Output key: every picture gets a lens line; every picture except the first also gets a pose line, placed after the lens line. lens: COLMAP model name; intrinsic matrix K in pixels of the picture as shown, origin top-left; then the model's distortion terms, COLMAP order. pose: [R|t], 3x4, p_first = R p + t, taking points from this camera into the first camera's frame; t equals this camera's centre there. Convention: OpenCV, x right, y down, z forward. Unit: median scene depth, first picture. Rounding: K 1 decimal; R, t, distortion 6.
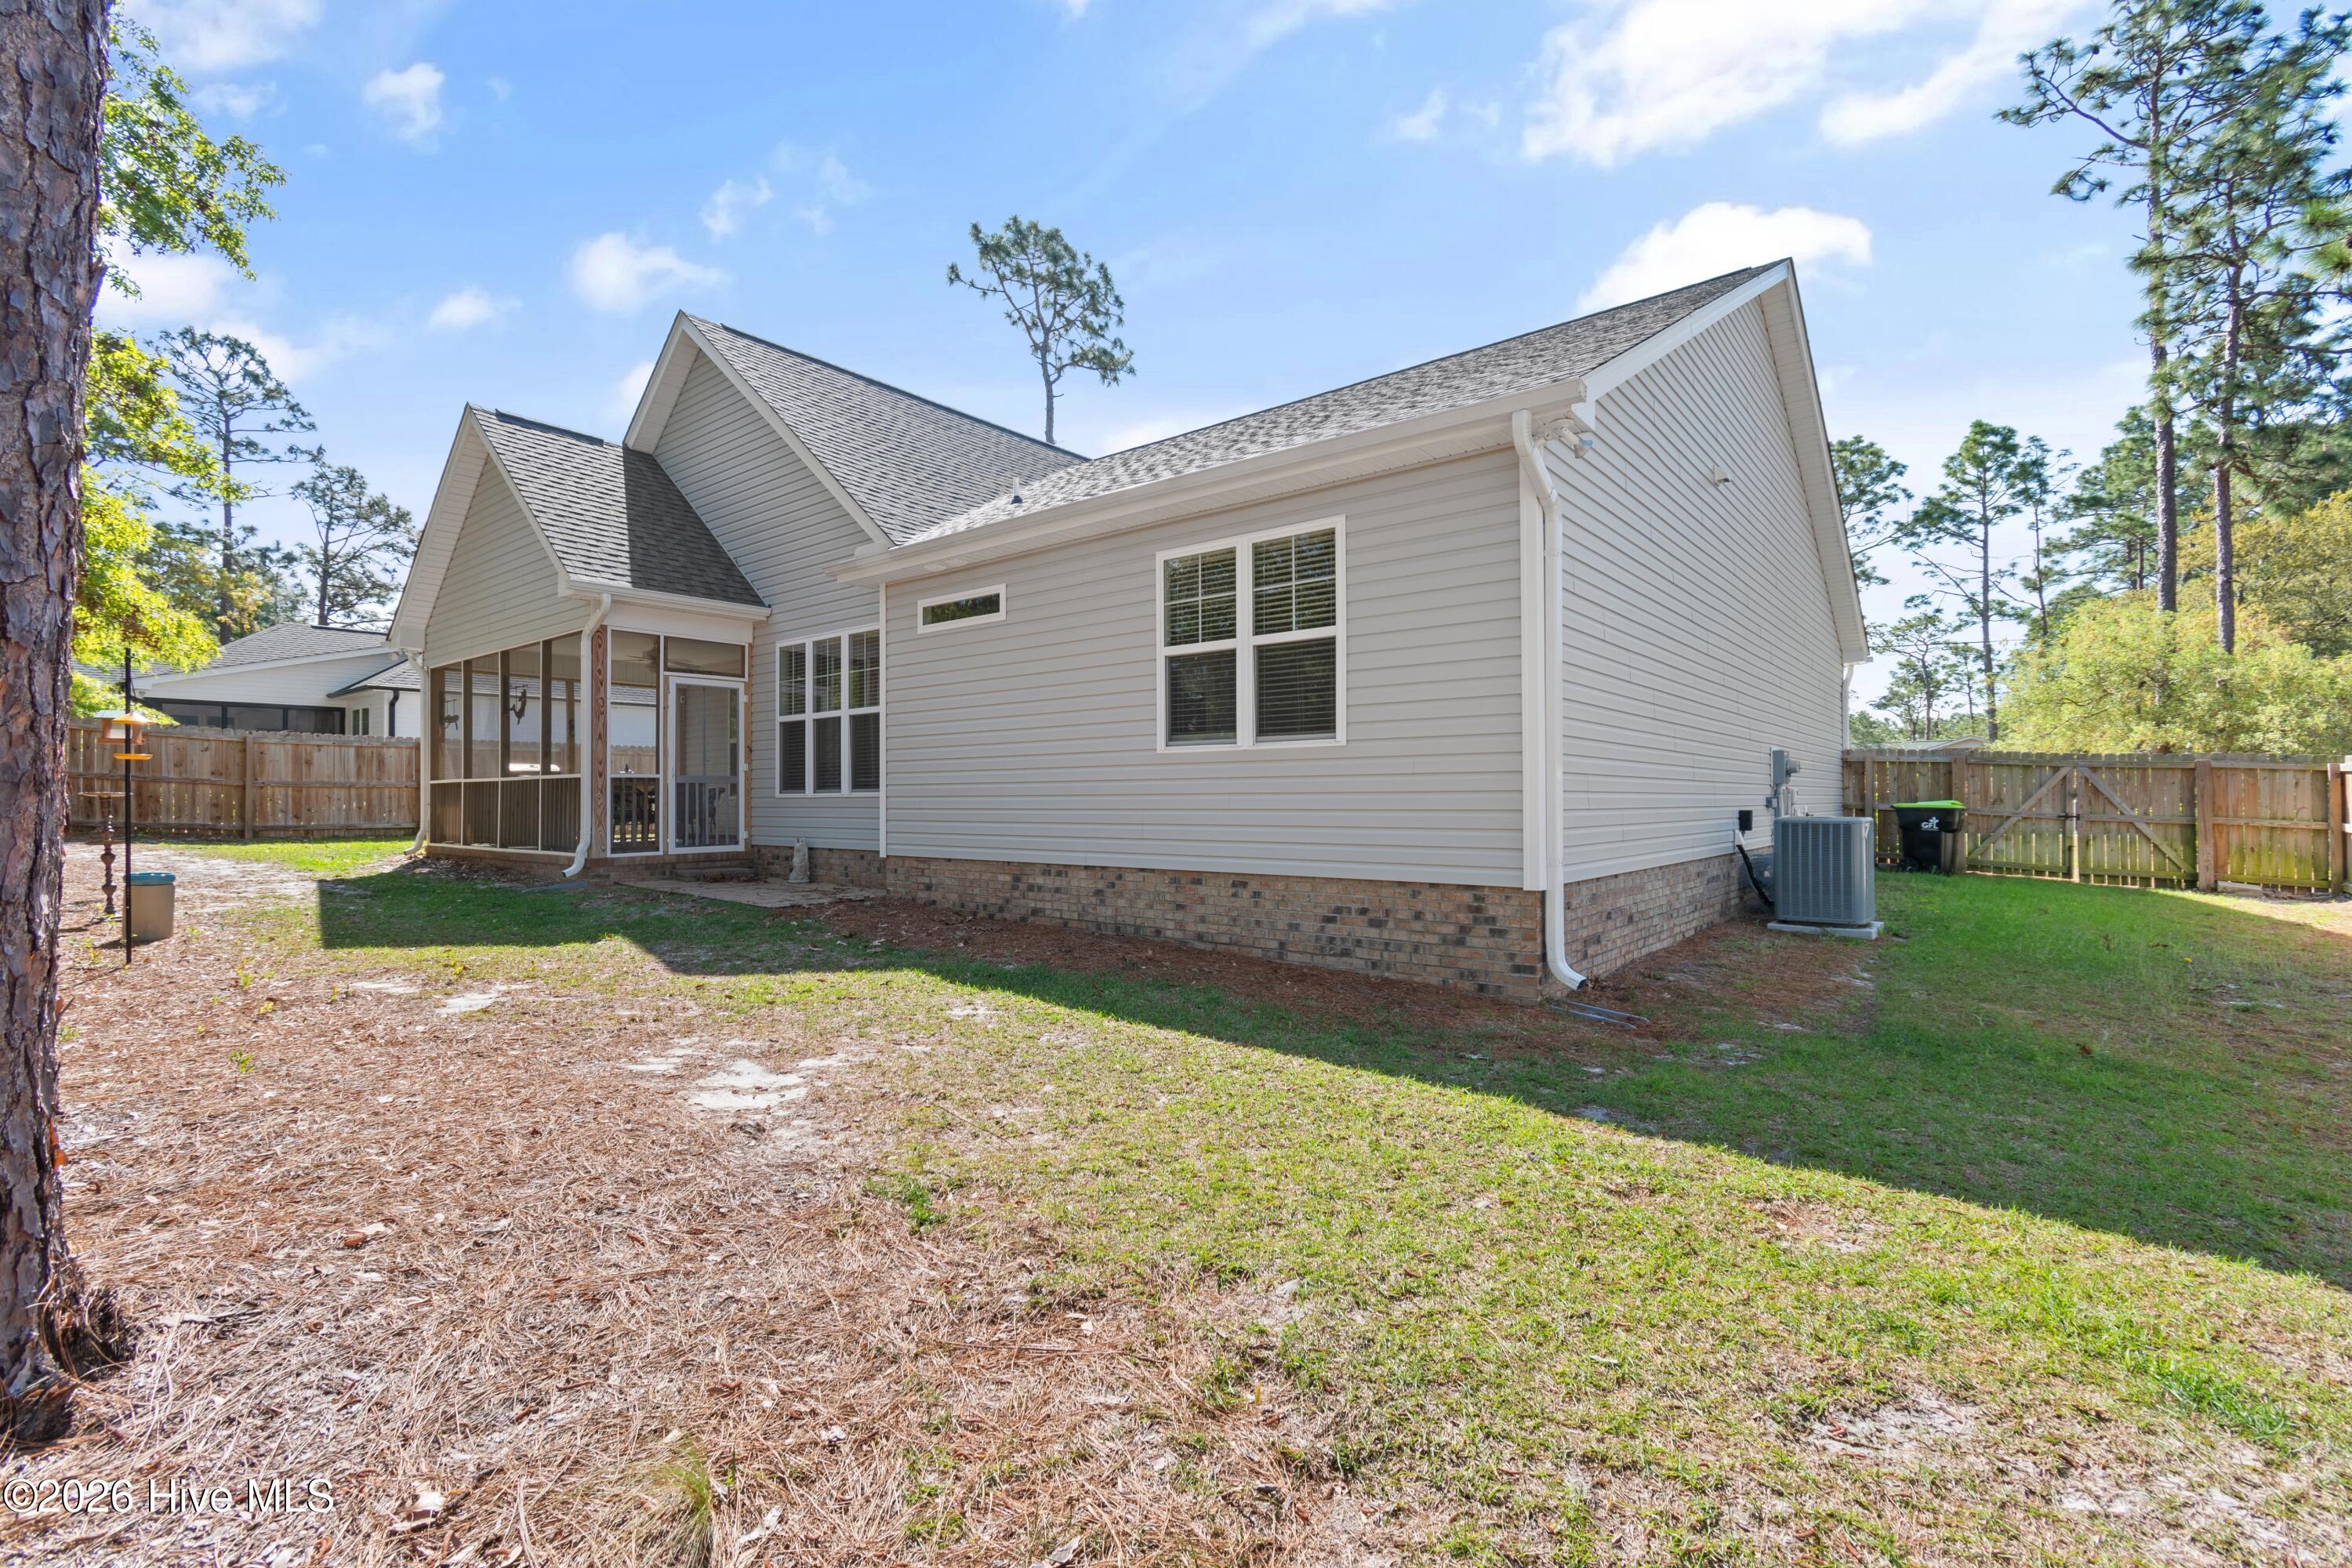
lens RADIAL K [[1037.8, 0, 1170.0], [0, 1037.8, 786.4], [0, 0, 1]] dist [0.003147, -0.000738]
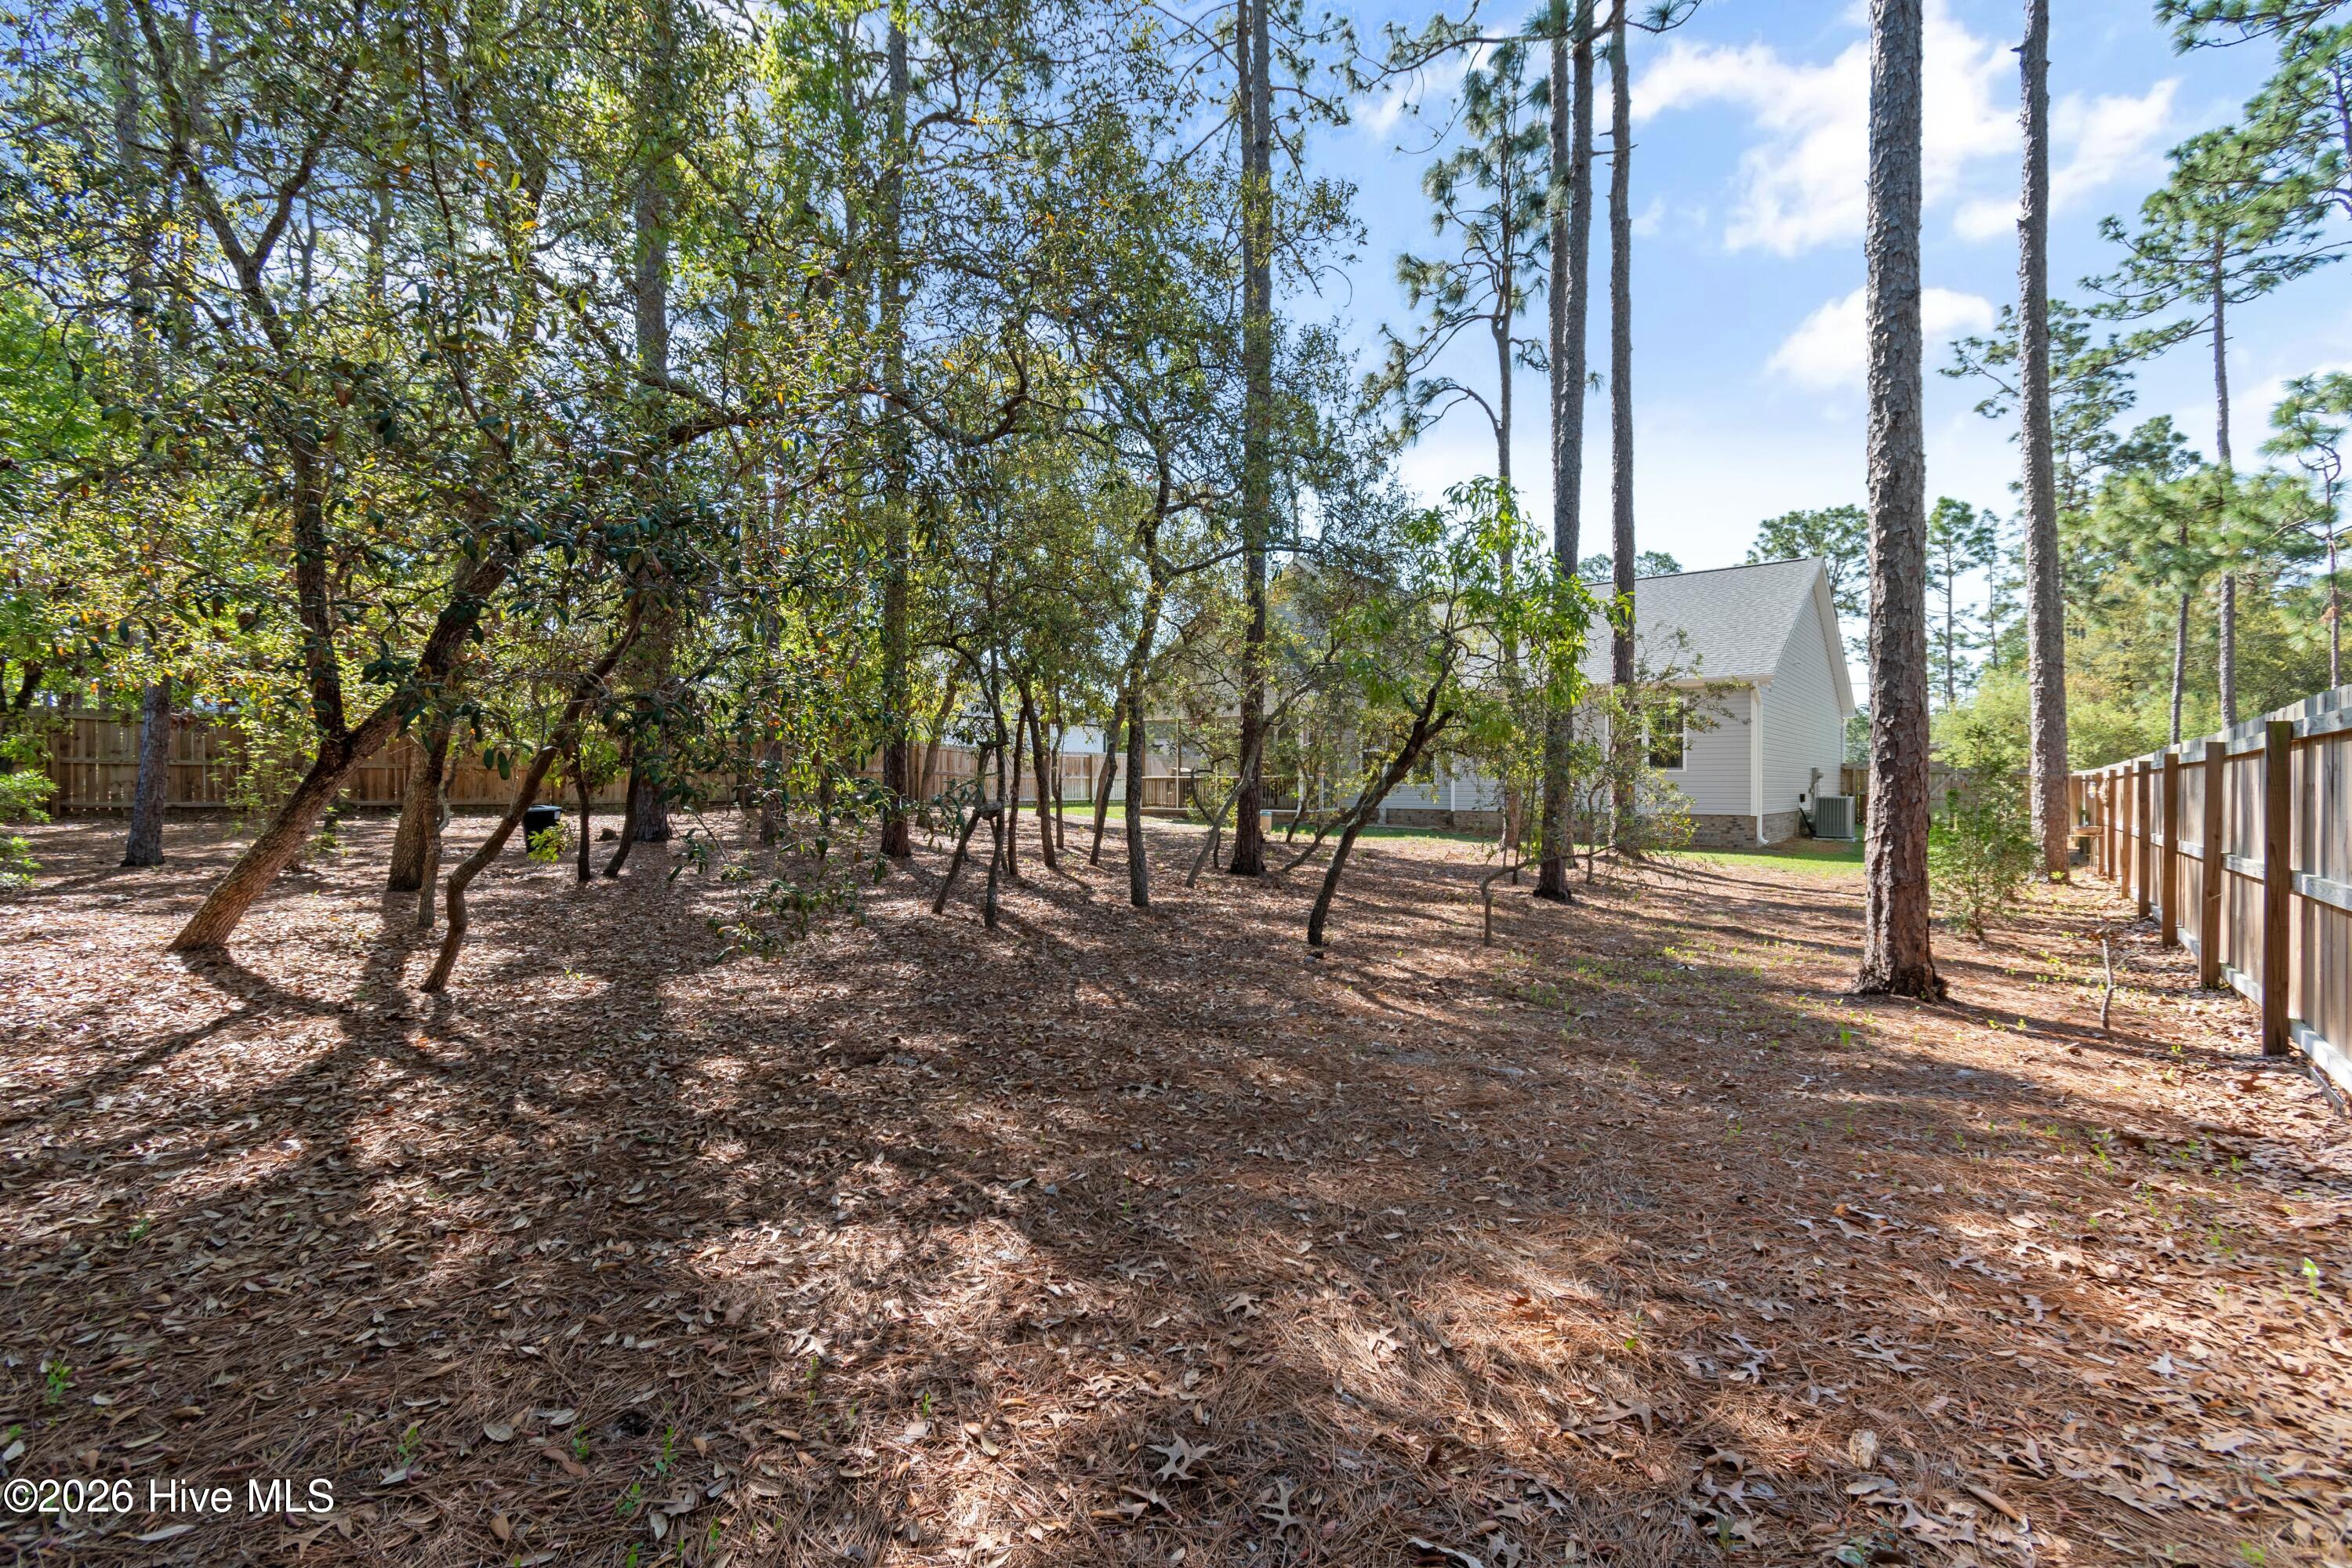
lens RADIAL K [[1037.8, 0, 1170.0], [0, 1037.8, 786.4], [0, 0, 1]] dist [0.003147, -0.000738]
pose [[0.999959, 0.005270, 0.007377, -0.186860], [-0.005350, 0.999927, 0.010865, -0.002532], [-0.007319, -0.010904, 0.999914, -0.280757]]
